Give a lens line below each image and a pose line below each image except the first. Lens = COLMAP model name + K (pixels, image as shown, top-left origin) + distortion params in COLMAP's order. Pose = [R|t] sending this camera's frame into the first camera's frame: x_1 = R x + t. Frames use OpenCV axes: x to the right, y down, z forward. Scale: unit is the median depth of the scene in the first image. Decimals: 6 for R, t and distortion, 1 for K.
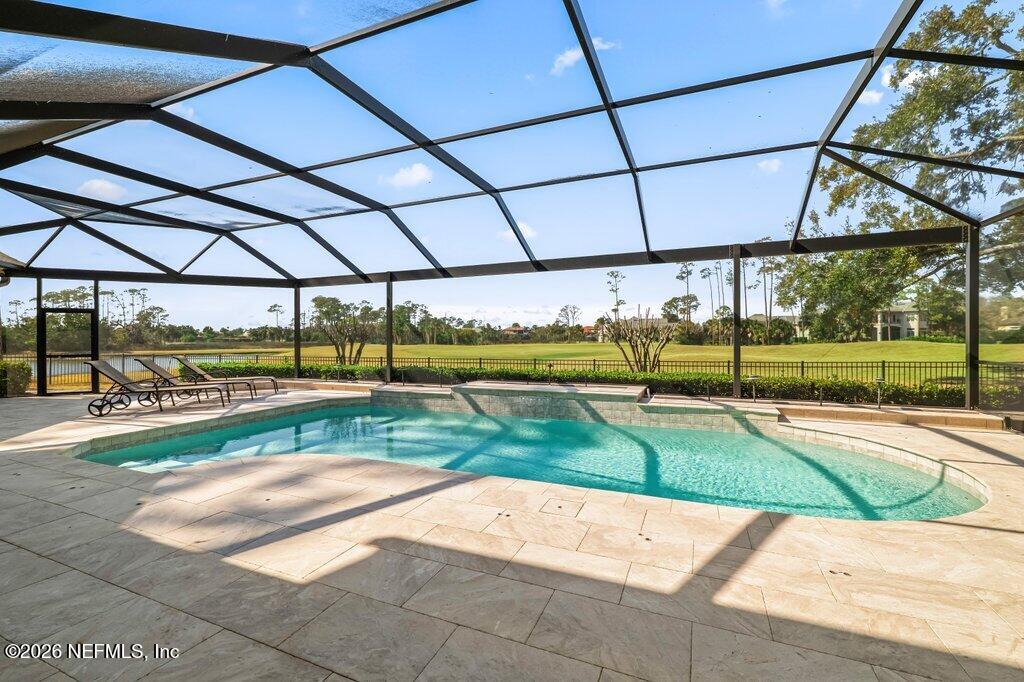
lens RADIAL K [[417.0, 0, 509.6], [0, 417.0, 338.8], [0, 0, 1]] dist [0.000270, -0.000012]
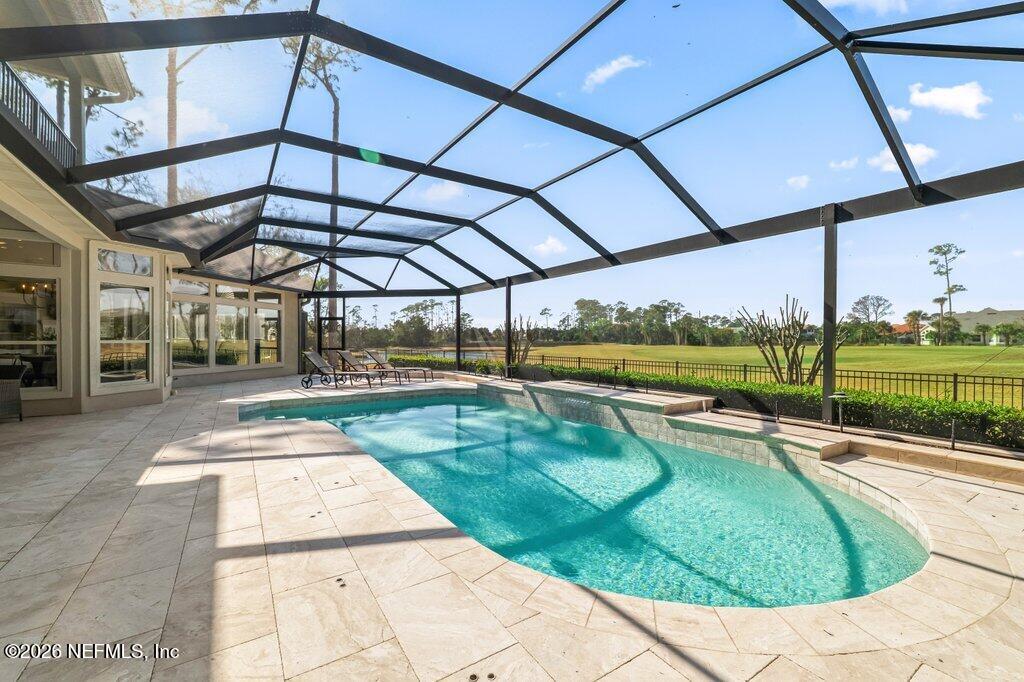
lens RADIAL K [[417.0, 0, 509.6], [0, 417.0, 338.8], [0, 0, 1]] dist [0.000270, -0.000012]
pose [[0.844774, 0.004826, -0.535101, 0.487706], [-0.004872, 0.999987, 0.001327, 0.000394], [0.535101, 0.001486, 0.844787, 0.119923]]
